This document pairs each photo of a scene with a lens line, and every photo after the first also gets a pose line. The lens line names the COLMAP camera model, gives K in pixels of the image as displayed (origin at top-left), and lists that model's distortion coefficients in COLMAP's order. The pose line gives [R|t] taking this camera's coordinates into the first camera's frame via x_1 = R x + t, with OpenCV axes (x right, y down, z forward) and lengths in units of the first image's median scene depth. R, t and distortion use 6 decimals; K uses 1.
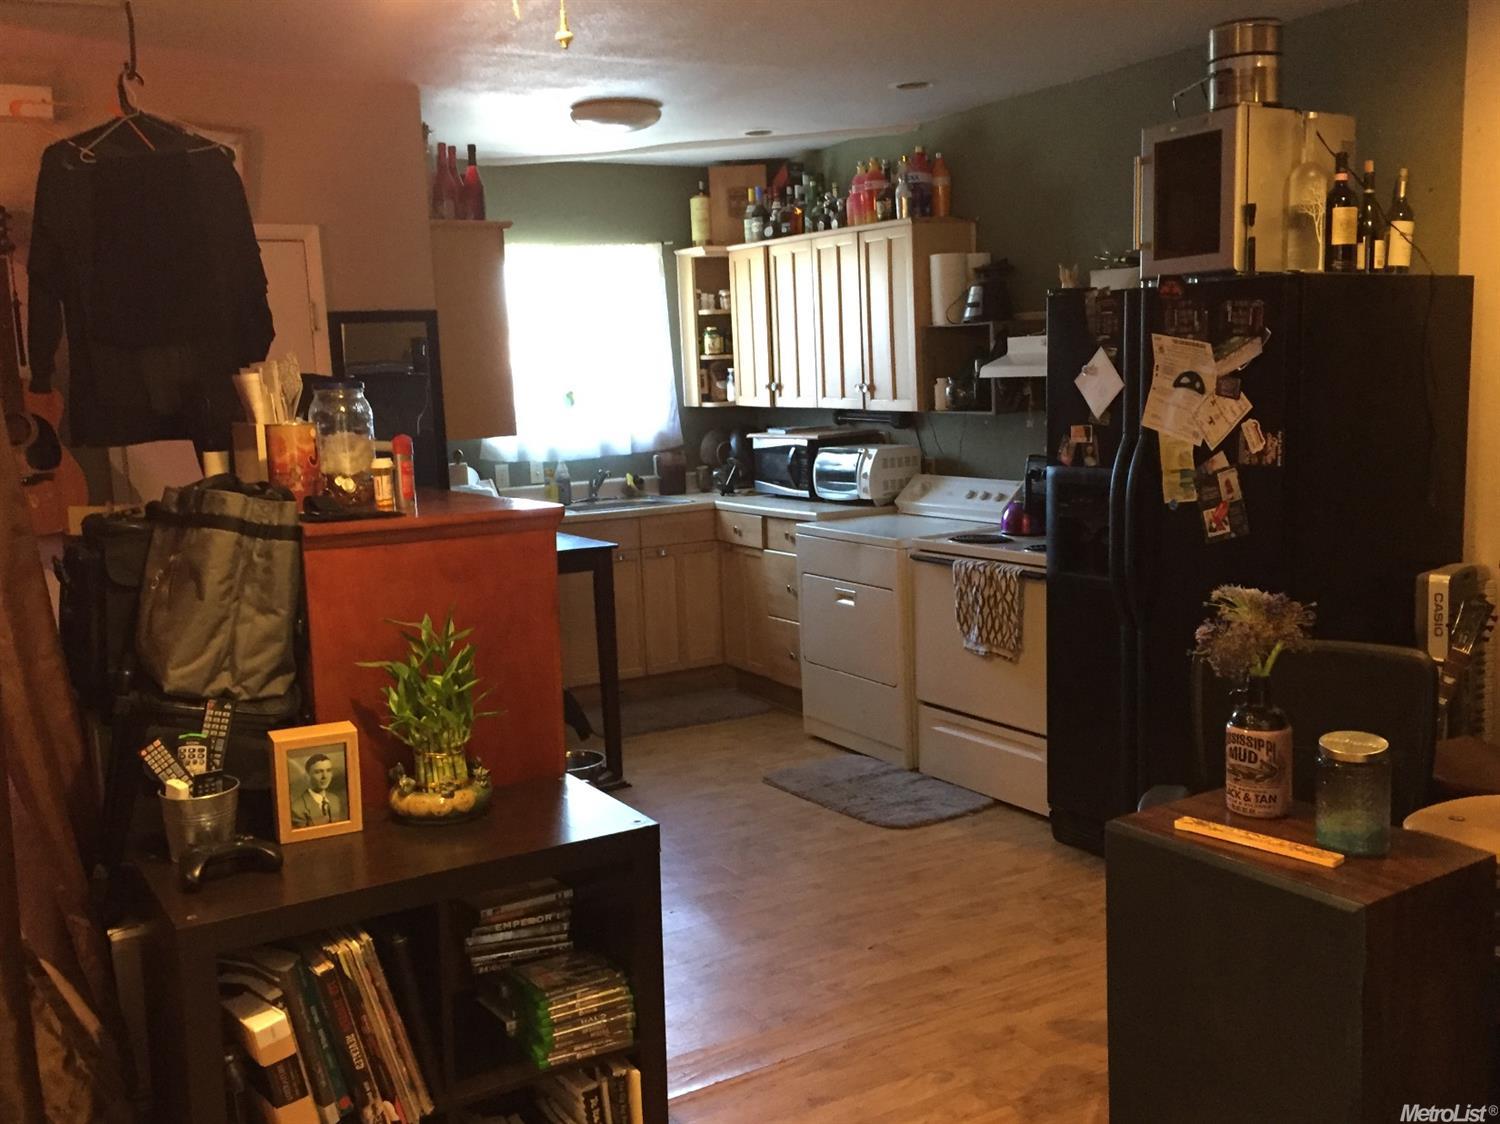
lens RADIAL K [[1493.8, 0, 750.0], [0, 1493.8, 562.0], [0, 0, 1]] dist [0.009556, 0.012057]
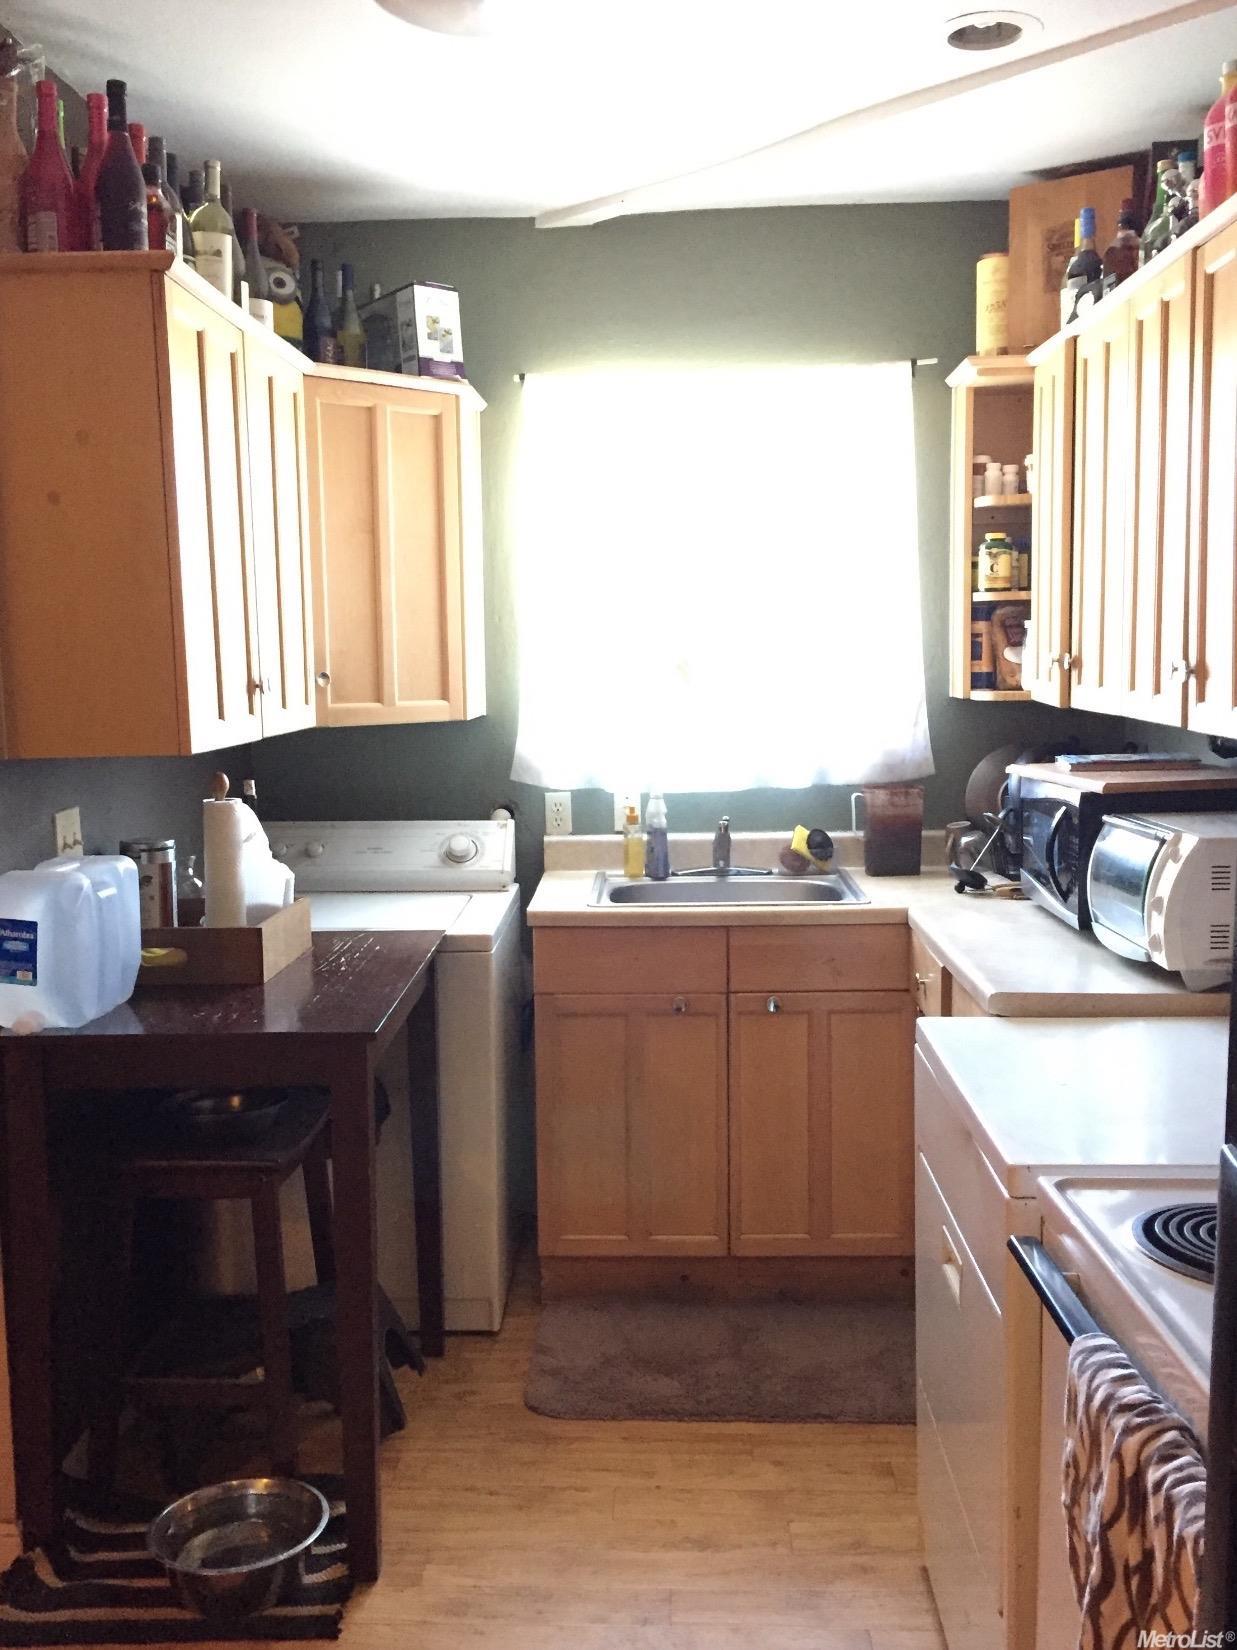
lens RADIAL K [[1643.2, 0, 618.5], [0, 1643.2, 825.0], [0, 0, 1]] dist [0.009556, 0.012057]
pose [[0.856778, 0.089166, -0.507918, 0.145086], [-0.096345, 0.995273, 0.012202, -0.060140], [0.506605, 0.038481, 0.861319, 0.496566]]
